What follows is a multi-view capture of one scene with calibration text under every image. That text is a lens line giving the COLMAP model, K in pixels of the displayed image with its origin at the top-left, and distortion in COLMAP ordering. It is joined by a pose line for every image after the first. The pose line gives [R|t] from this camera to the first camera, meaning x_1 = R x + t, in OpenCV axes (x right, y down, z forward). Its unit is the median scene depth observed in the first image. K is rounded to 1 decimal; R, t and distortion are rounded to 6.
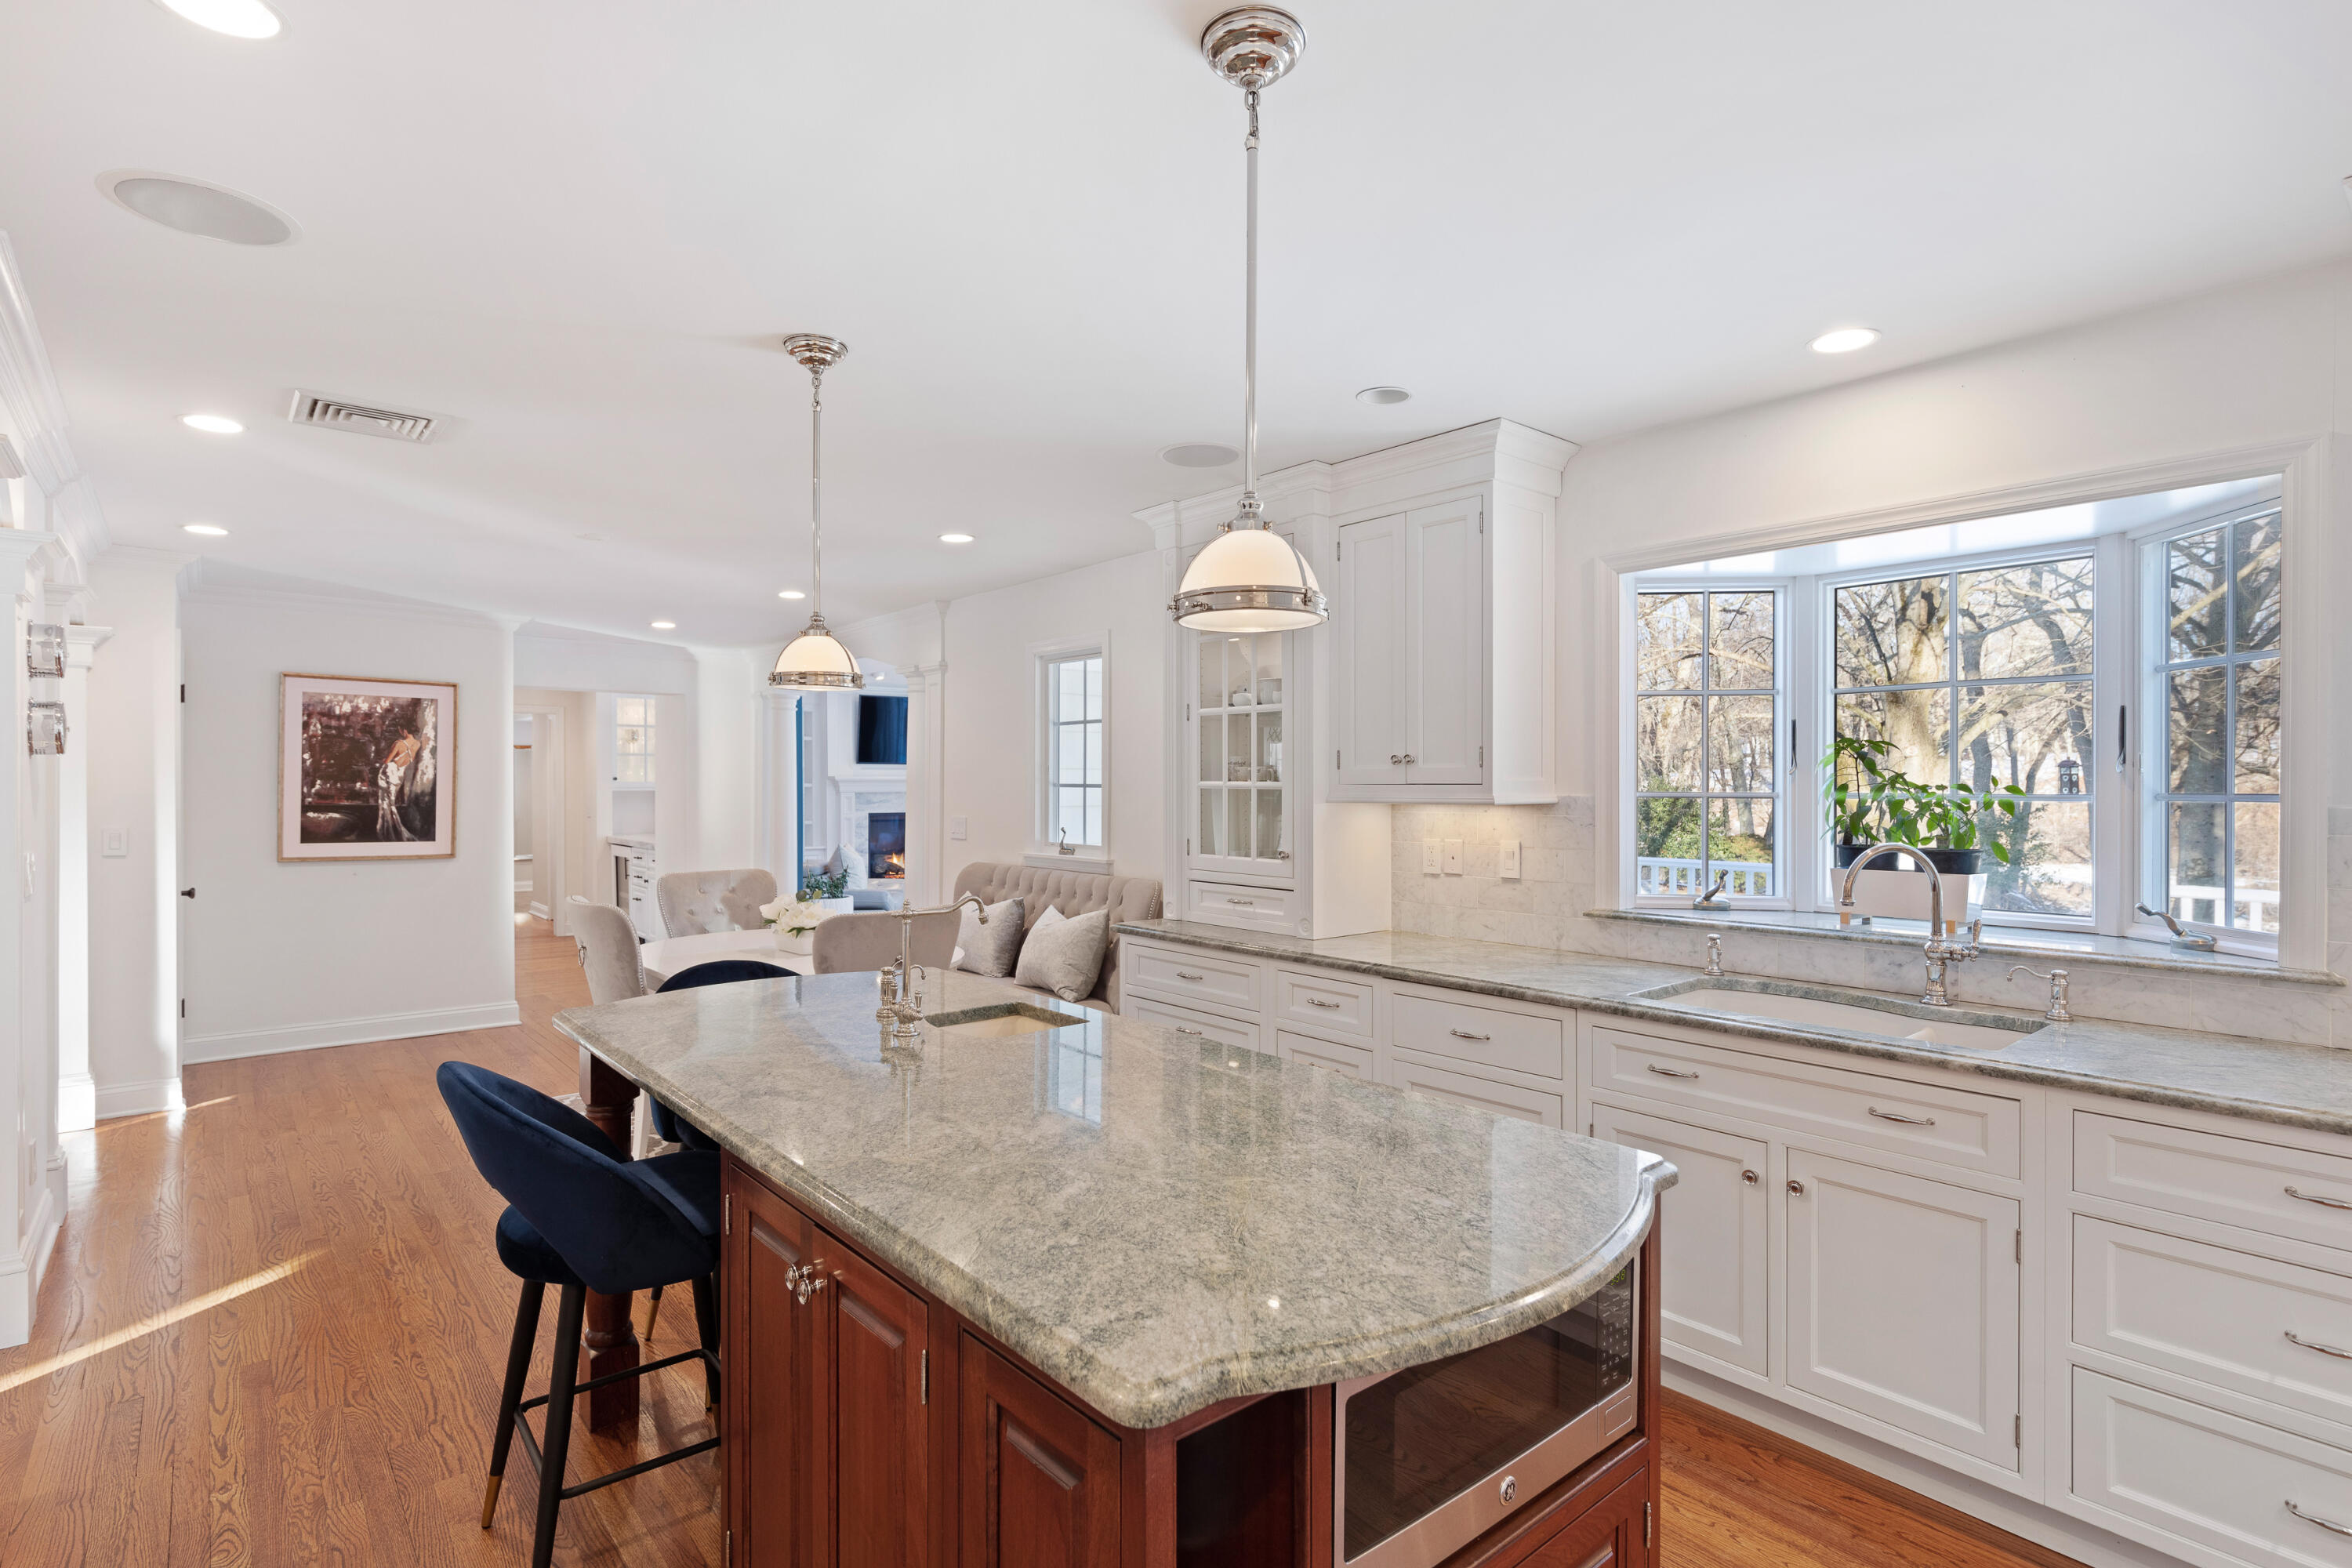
lens RADIAL K [[1145.8, 0, 1177.3], [0, 1145.8, 781.7], [0, 0, 1]] dist [0.012108, -0.000073]
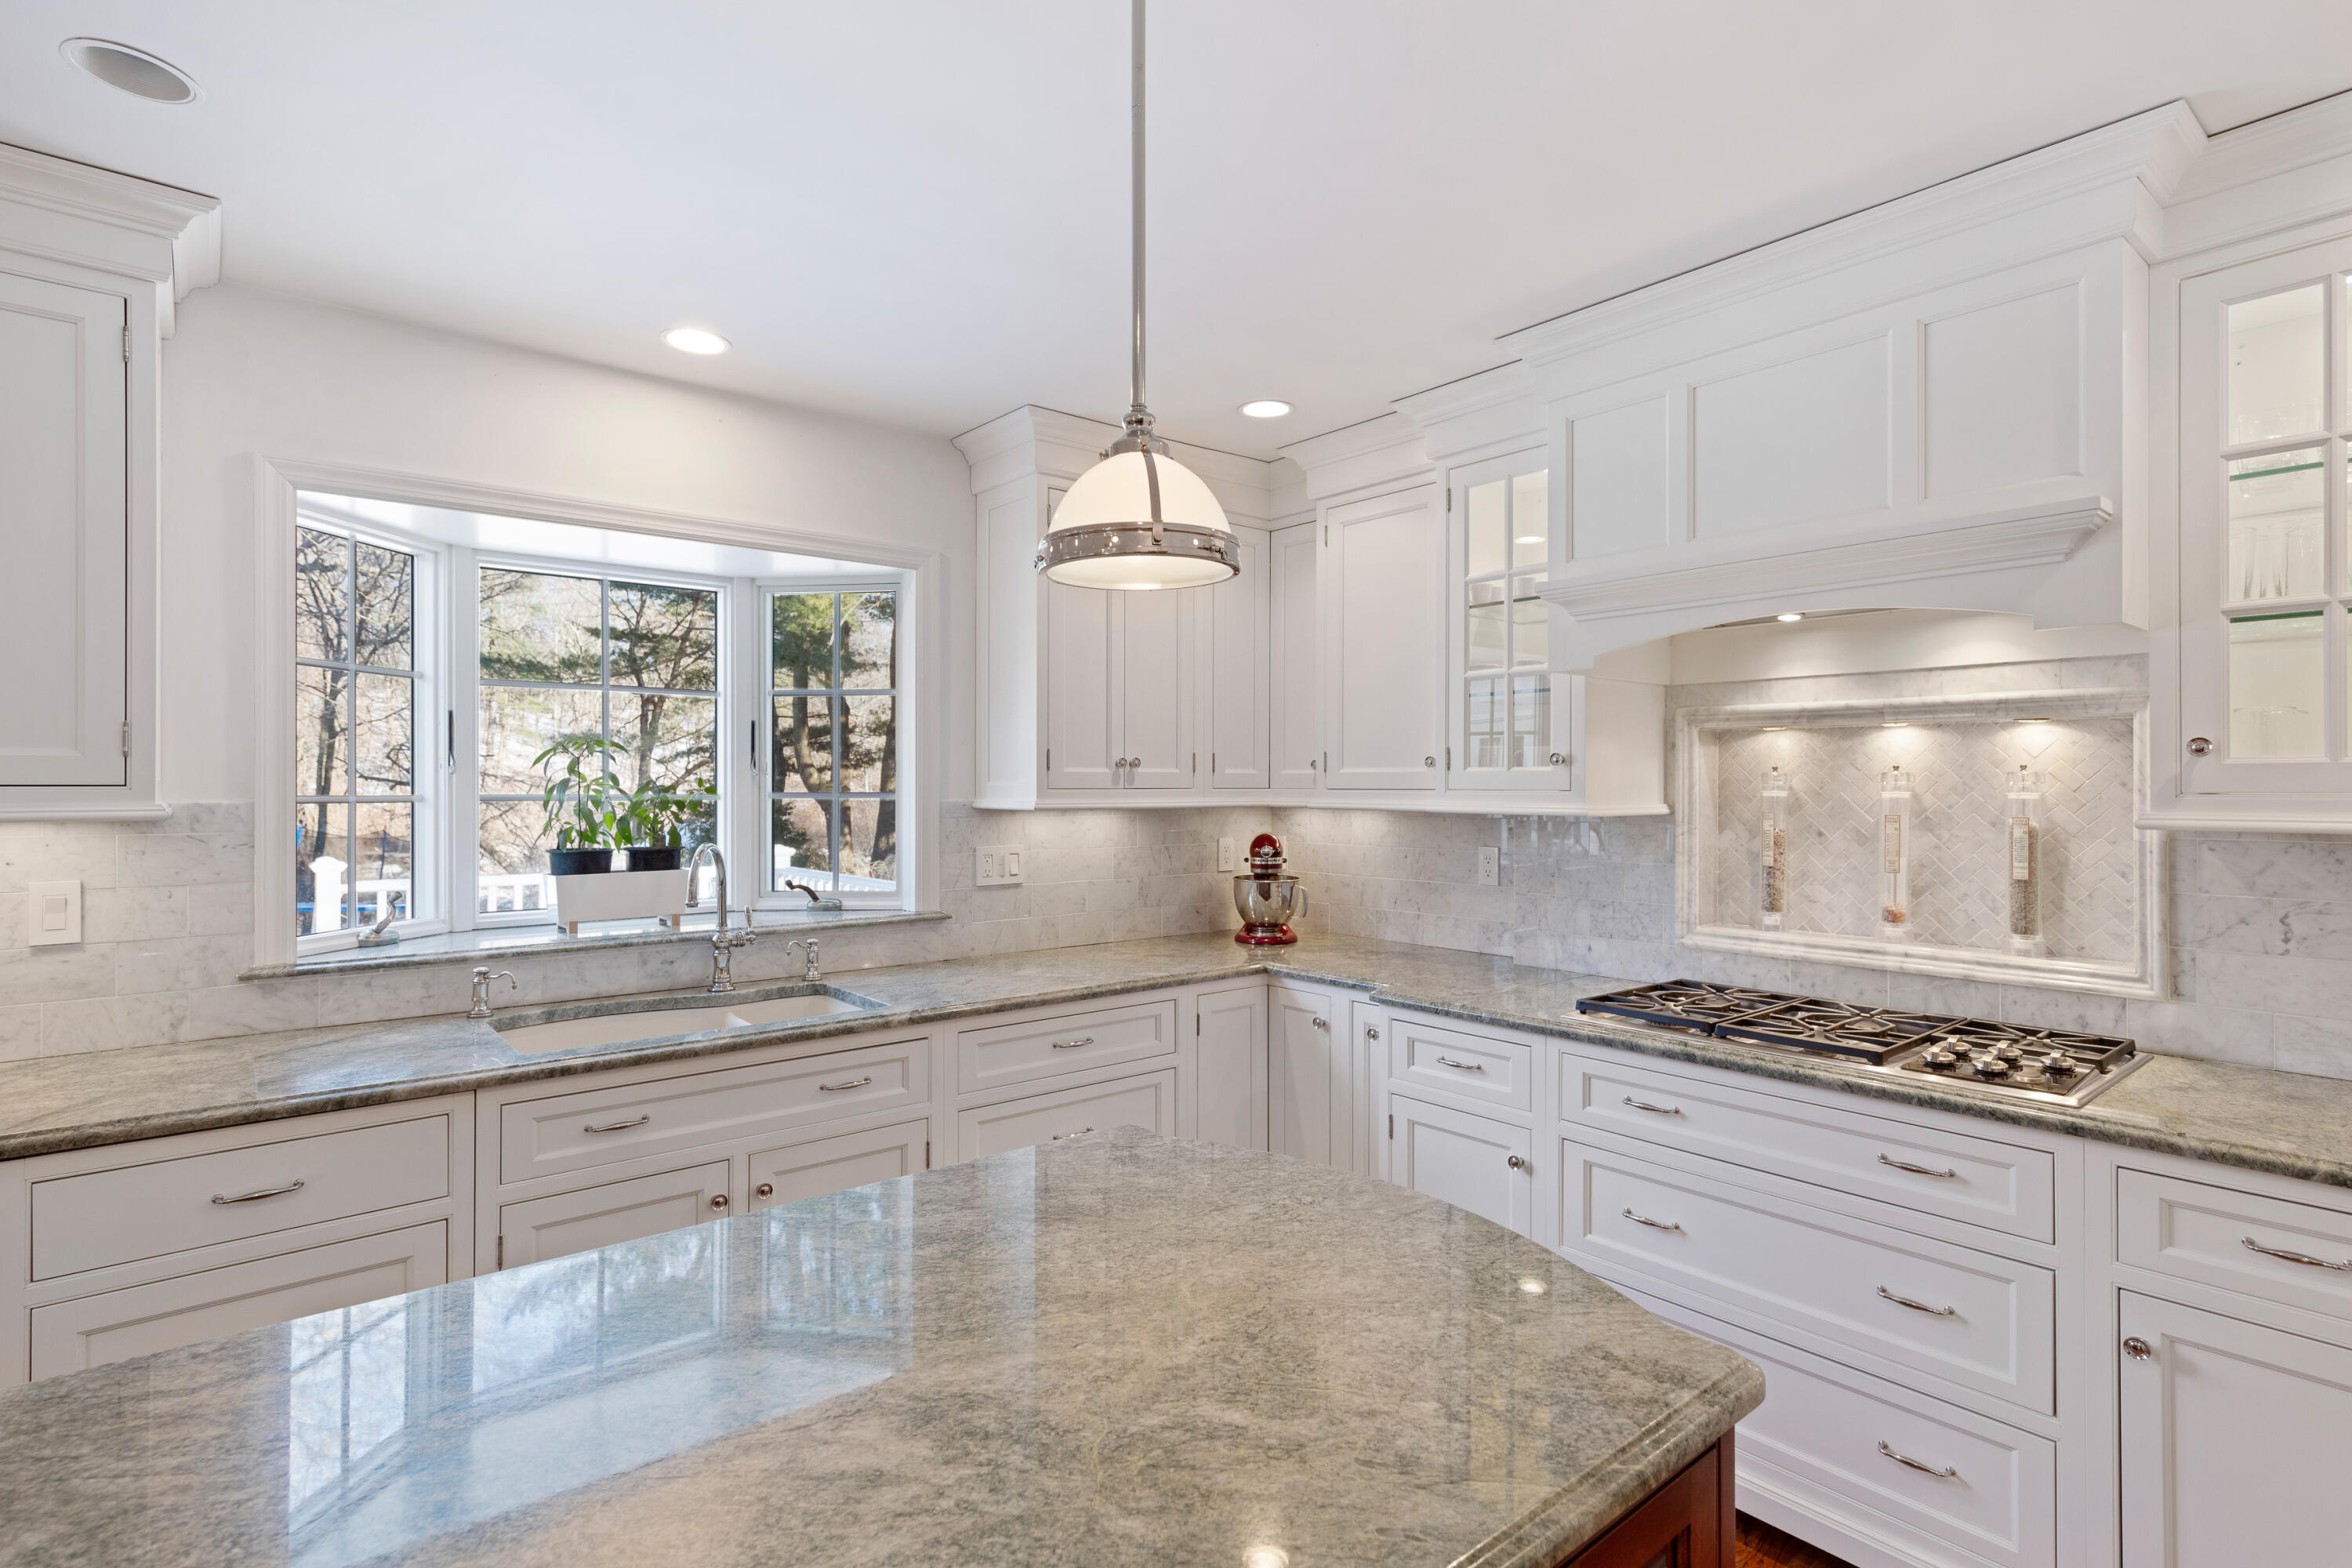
lens RADIAL K [[1145.8, 0, 1184.5], [0, 1145.8, 778.1], [0, 0, 1]] dist [0.012108, -0.000073]
pose [[0.003052, 0.005328, 0.999981, -0.419814], [-0.003930, 0.999978, -0.005316, -0.000717], [-0.999988, -0.003913, 0.003073, 0.579020]]
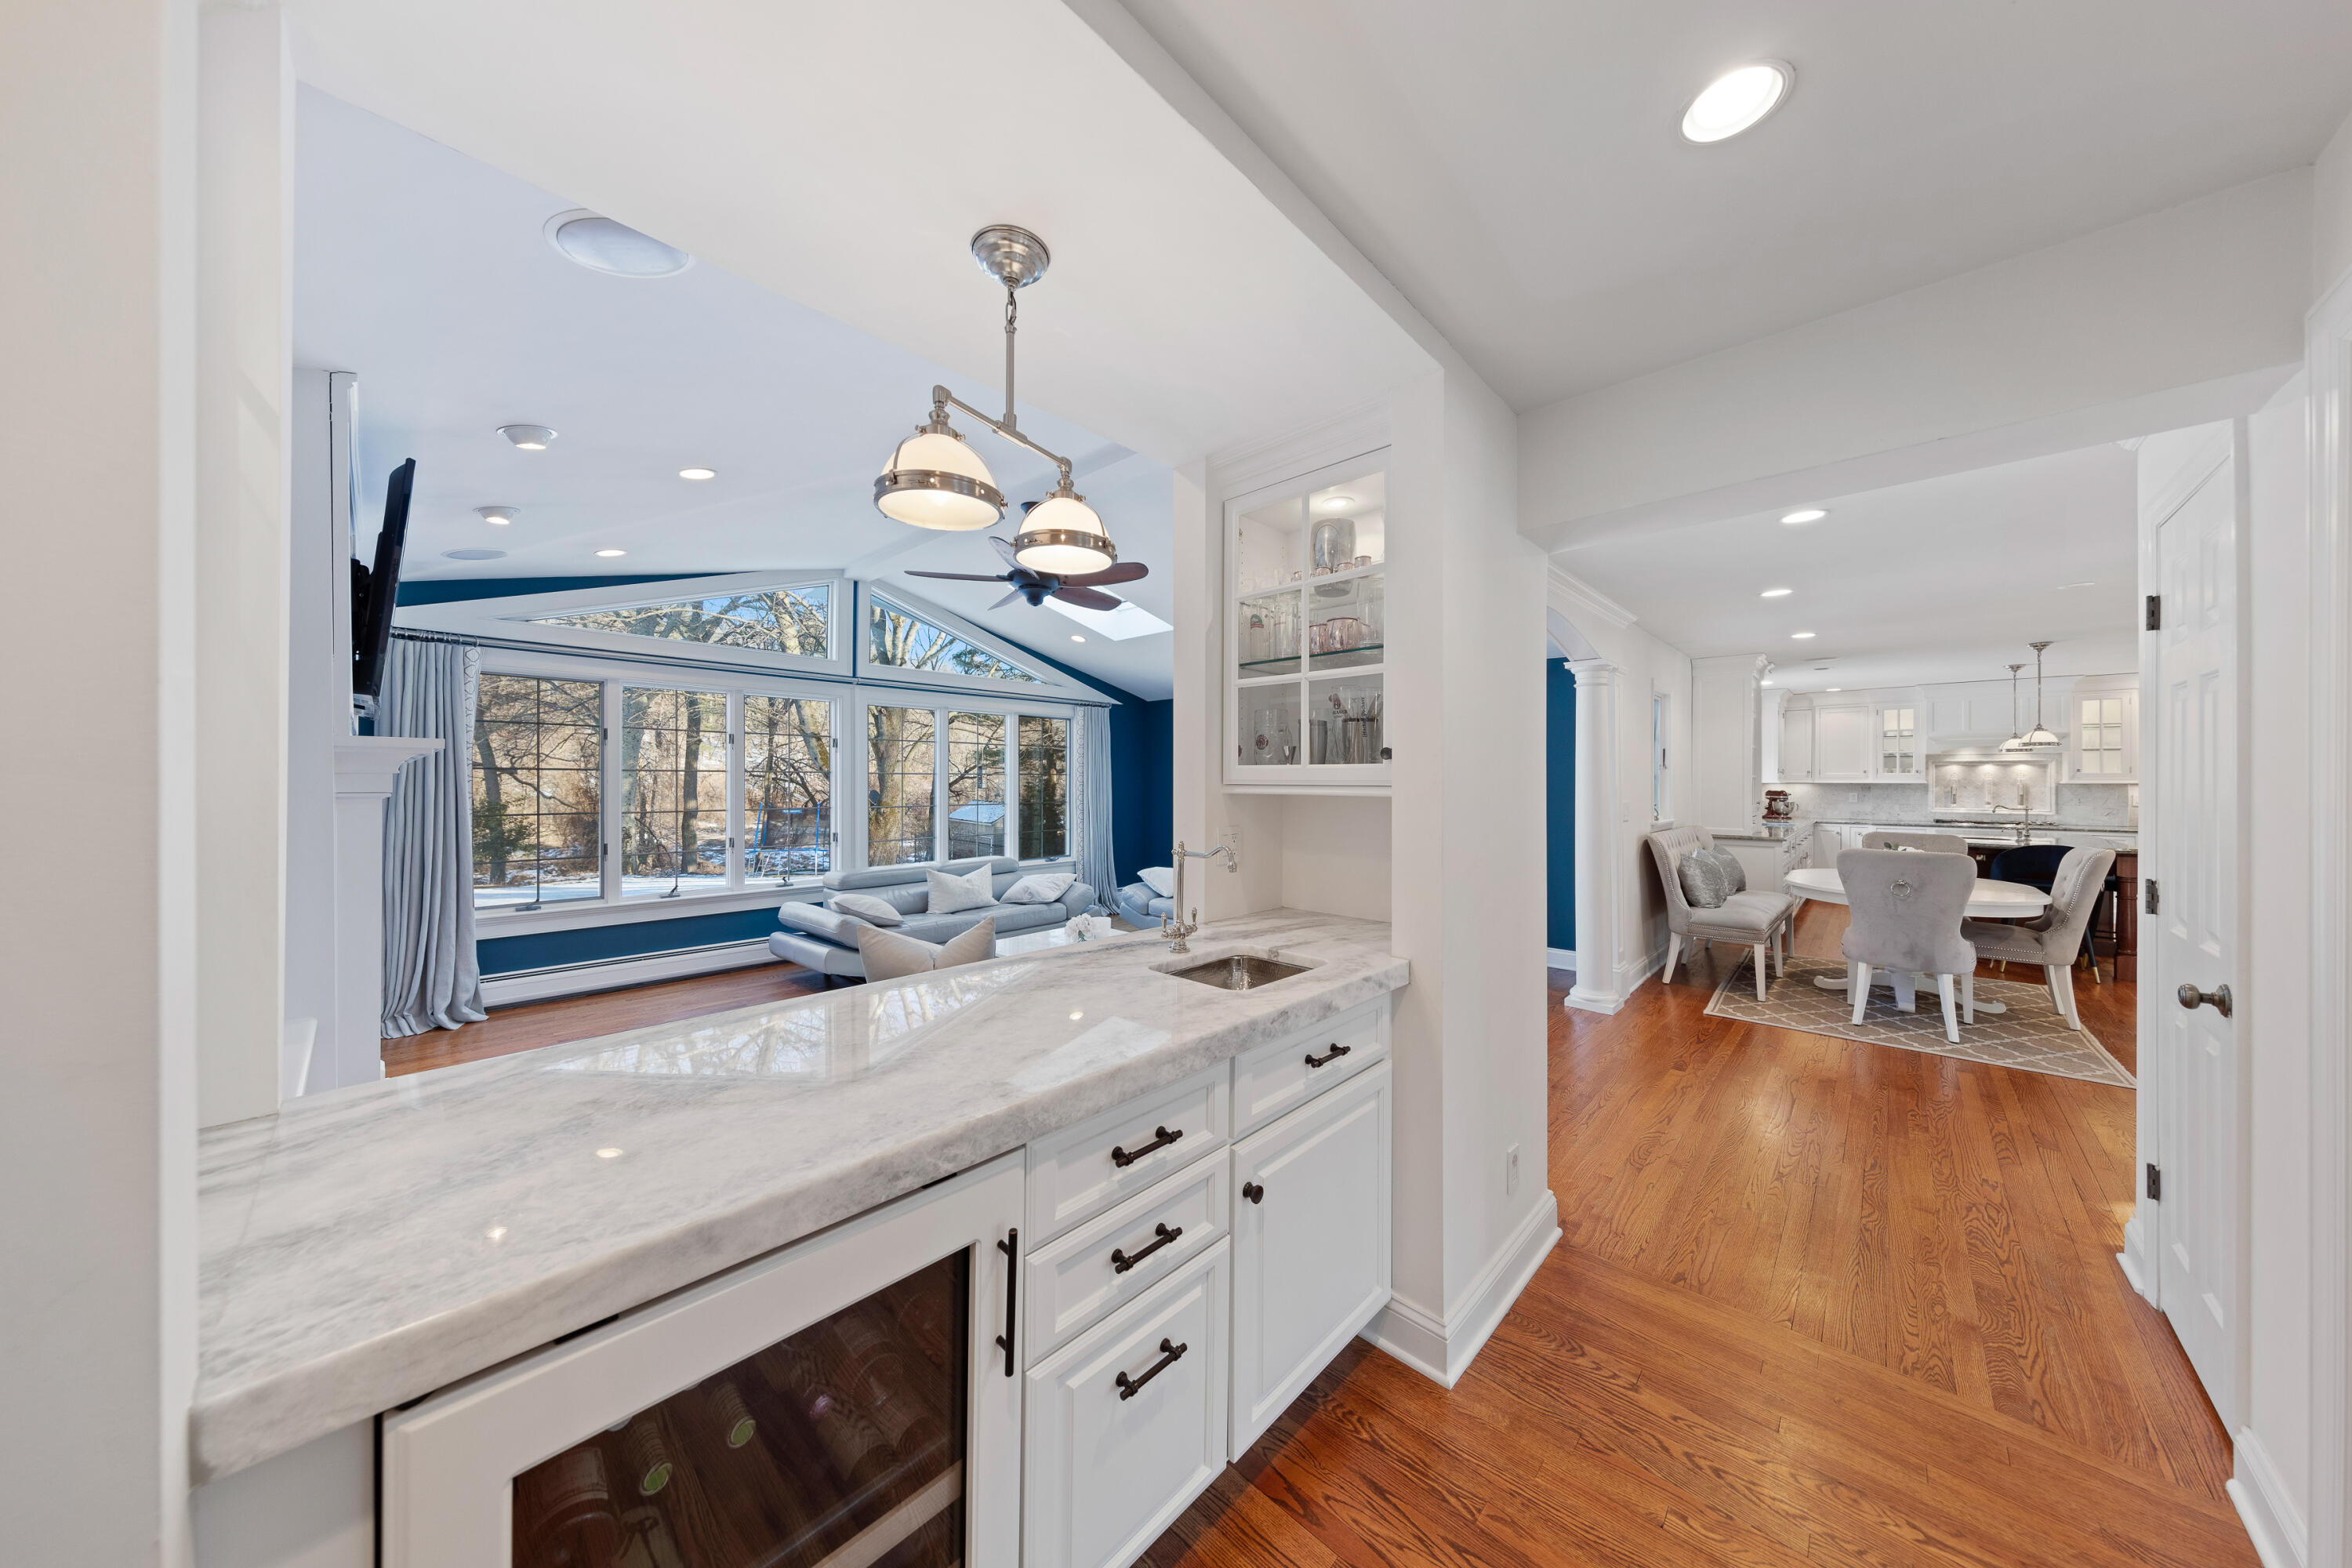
lens RADIAL K [[752.2, 0, 1160.9], [0, 752.2, 779.9], [0, 0, 1]] dist [0.000810, -0.000130]
pose [[-0.110721, 0.000140, 0.993852, -1.881784], [0.000215, 1.000000, -0.000117, 0.008195], [-0.993852, 0.000201, -0.110721, 3.211294]]
